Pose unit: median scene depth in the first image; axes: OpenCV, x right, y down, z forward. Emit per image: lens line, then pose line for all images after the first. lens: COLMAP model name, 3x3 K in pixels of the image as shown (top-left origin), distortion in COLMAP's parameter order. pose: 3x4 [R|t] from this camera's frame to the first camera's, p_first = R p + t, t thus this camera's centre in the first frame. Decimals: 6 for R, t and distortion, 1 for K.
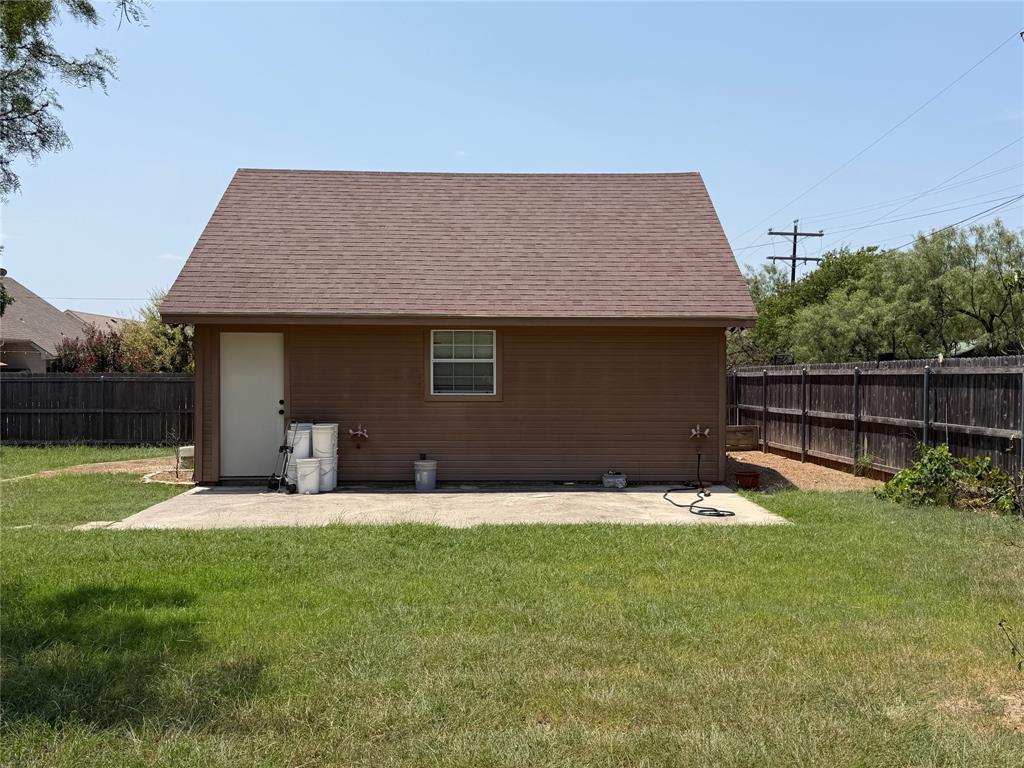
lens RADIAL K [[1025.7, 0, 512.2], [0, 1025.7, 383.9], [0, 0, 1]] dist [0.070735, 0.000000]
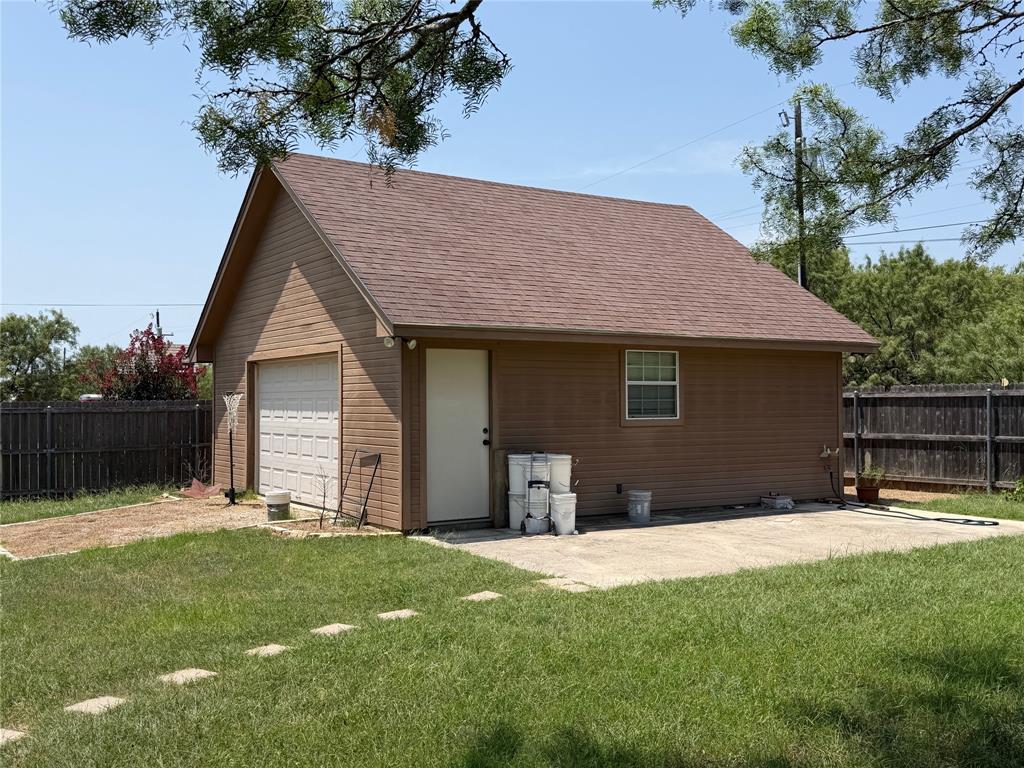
lens RADIAL K [[1025.7, 0, 512.6], [0, 1025.7, 389.3], [0, 0, 1]] dist [0.070735, 0.000000]
pose [[0.871474, -0.000219, 0.490441, -0.624811], [0.012038, 0.999708, -0.020944, 0.001366], [-0.490293, 0.024156, 0.871223, 0.240640]]
